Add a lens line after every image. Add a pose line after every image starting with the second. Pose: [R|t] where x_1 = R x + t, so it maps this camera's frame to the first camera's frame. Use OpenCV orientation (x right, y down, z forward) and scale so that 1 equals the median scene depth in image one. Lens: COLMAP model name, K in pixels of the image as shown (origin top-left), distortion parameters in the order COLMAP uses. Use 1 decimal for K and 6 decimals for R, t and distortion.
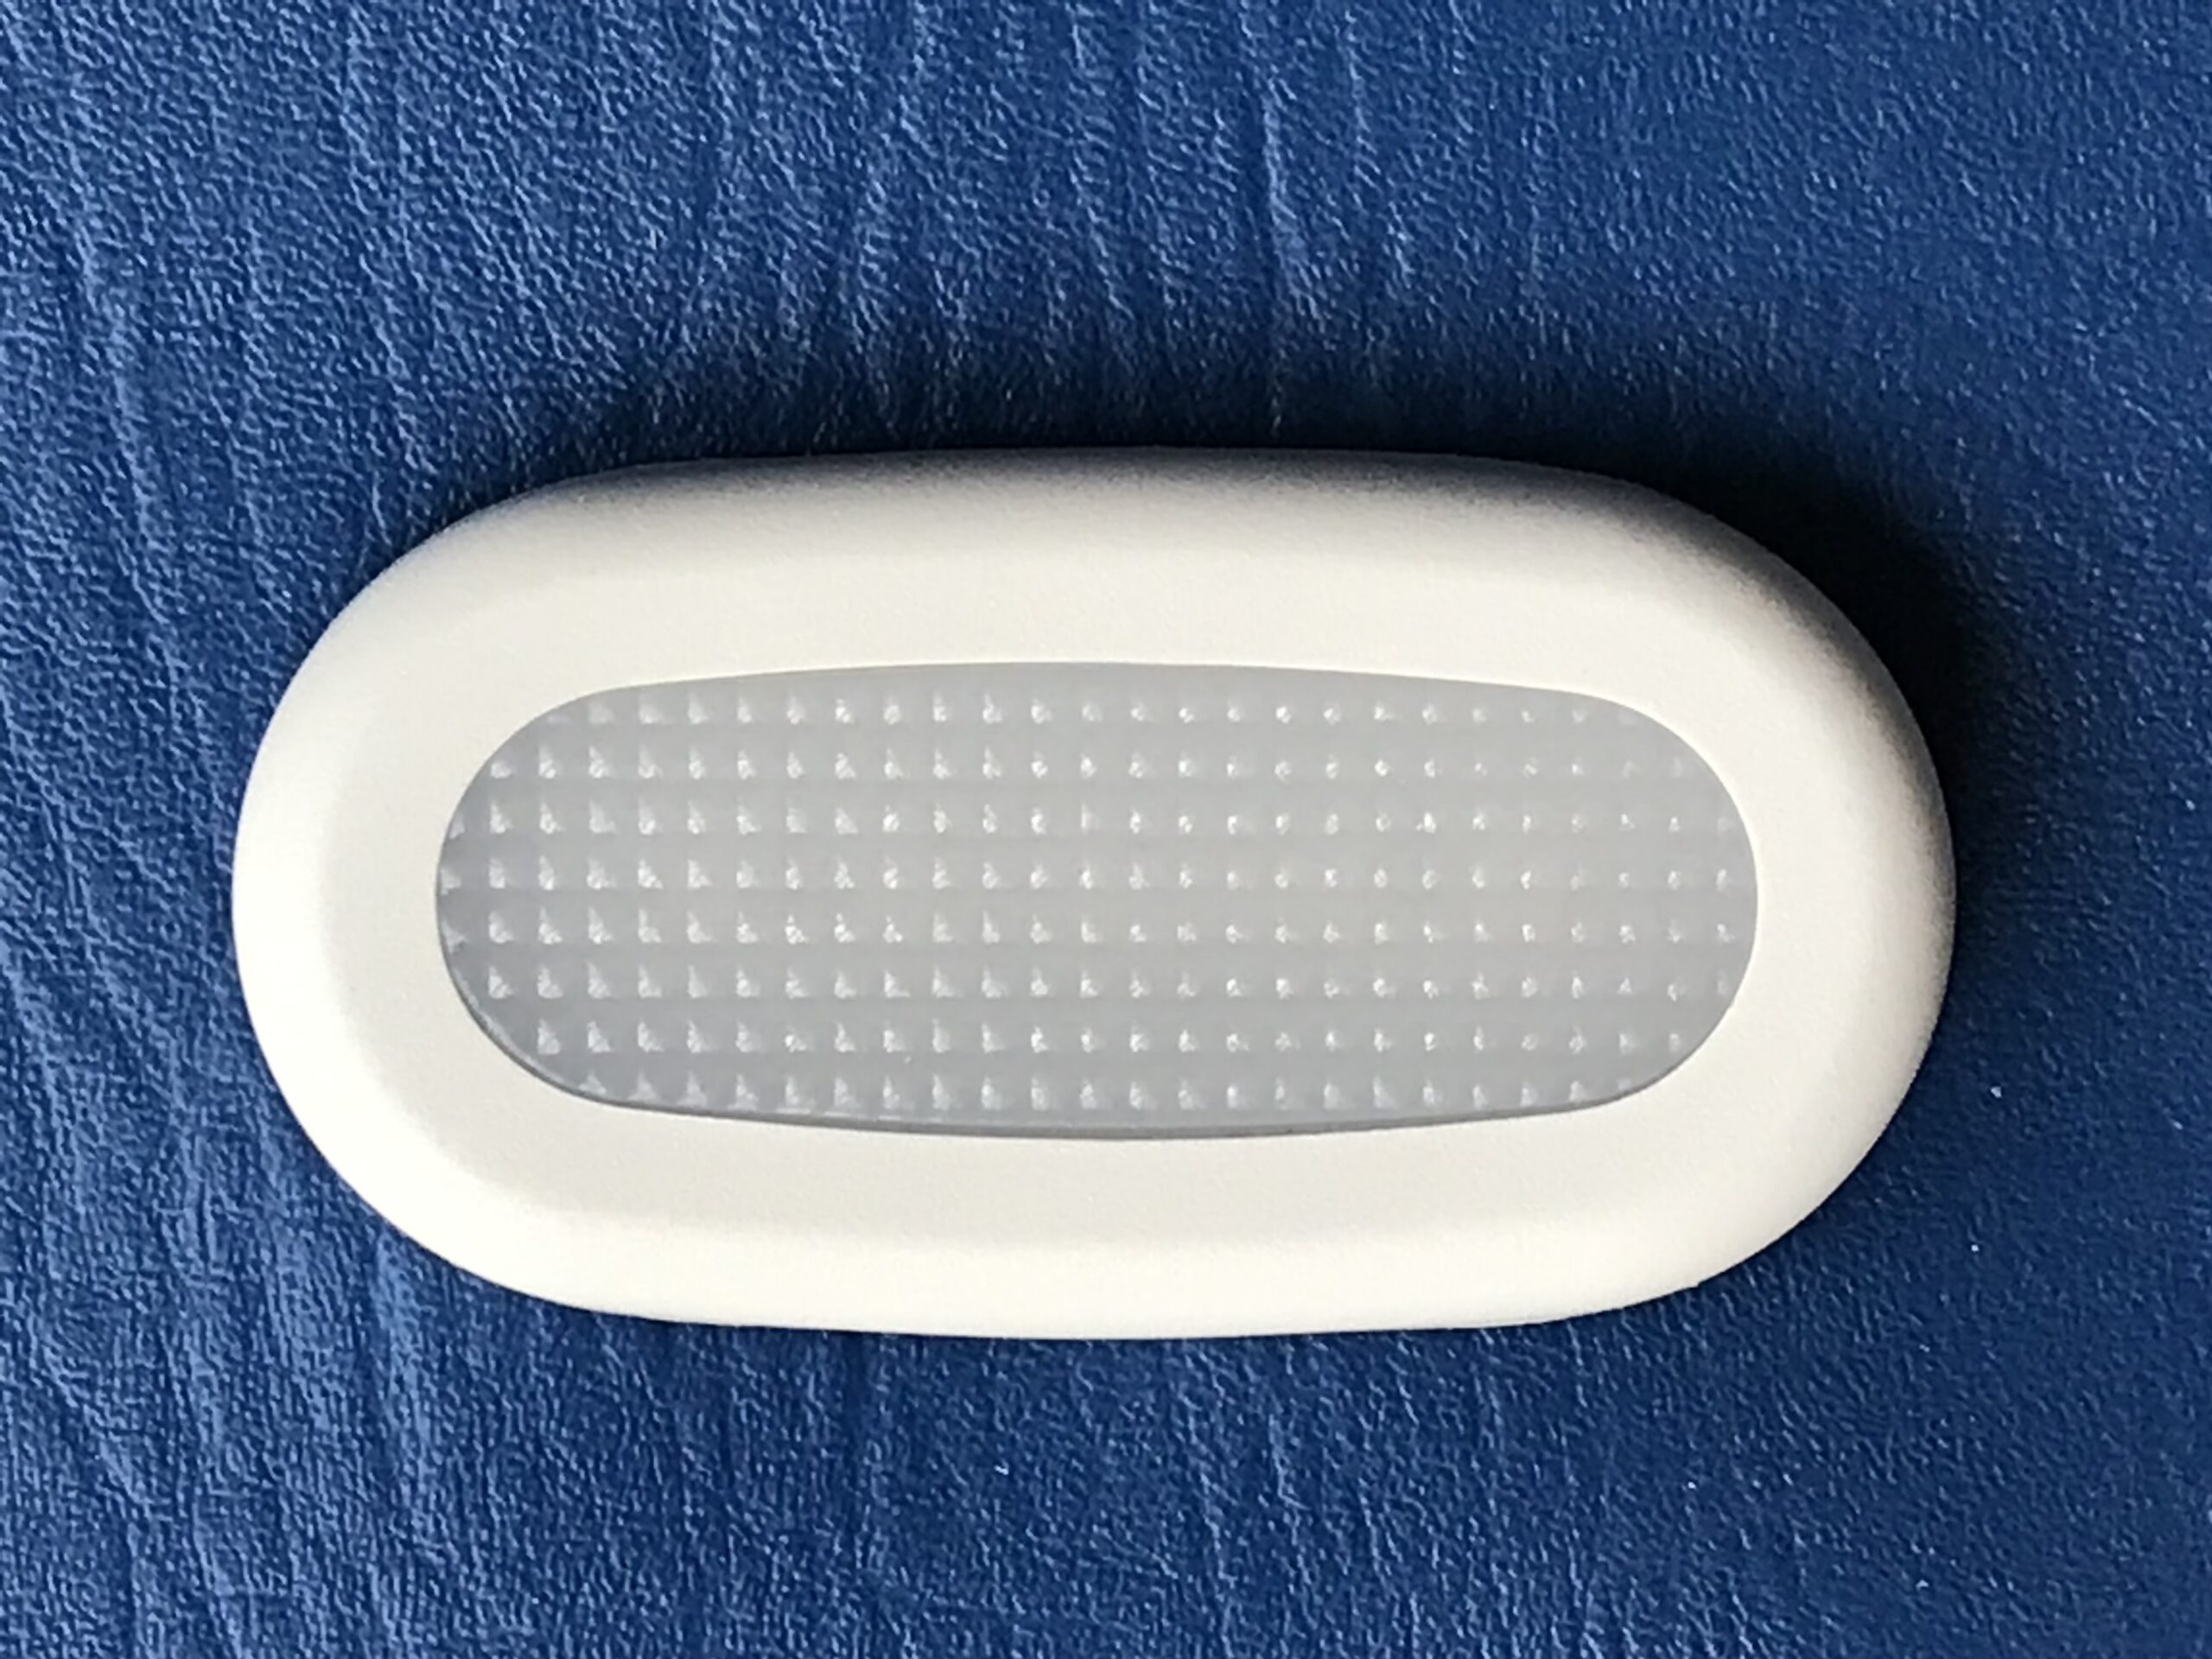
lens RADIAL K [[6449.7, 0, 1104.2], [0, 6449.7, 827.2], [0, 0, 1]] dist [0.119035, 0.000000]
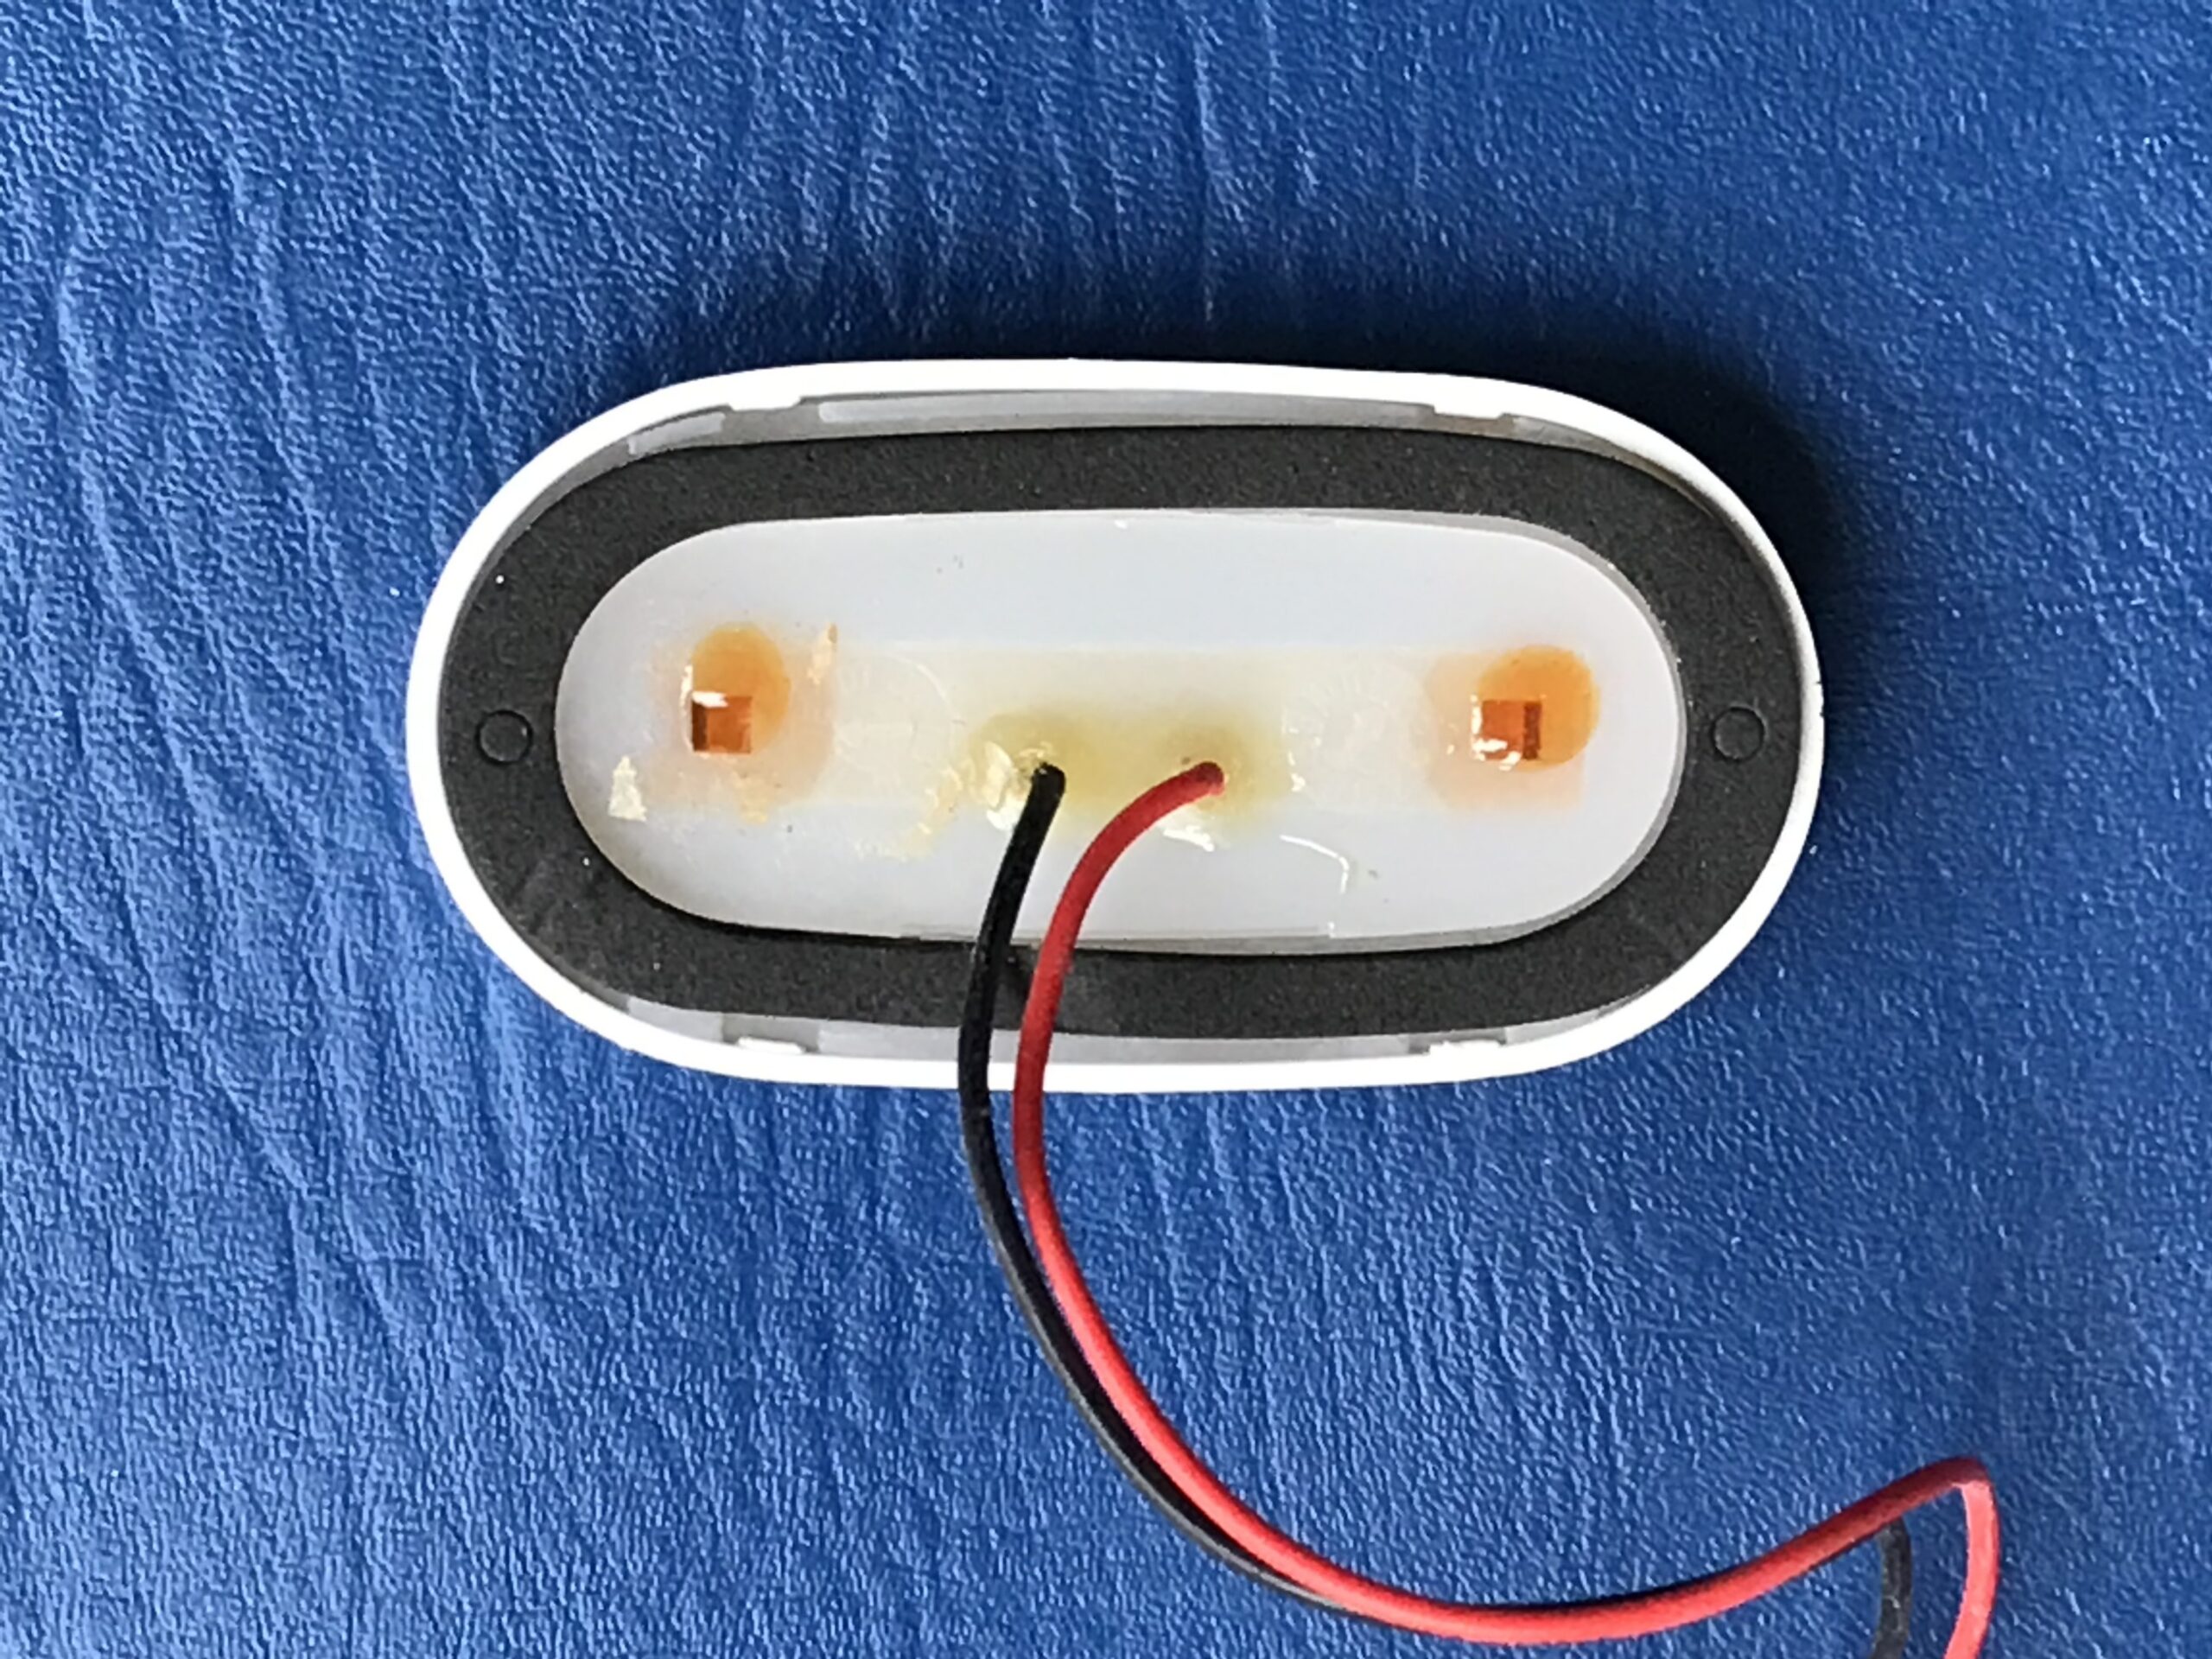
lens RADIAL K [[6449.7, 0, 1102.4], [0, 6449.7, 822.9], [0, 0, 1]] dist [0.119035, 0.000000]
pose [[0.999949, -0.009354, 0.003751, 0.001061], [0.009283, 0.999783, 0.018662, 0.012286], [-0.003925, -0.018626, 0.999819, -0.230341]]
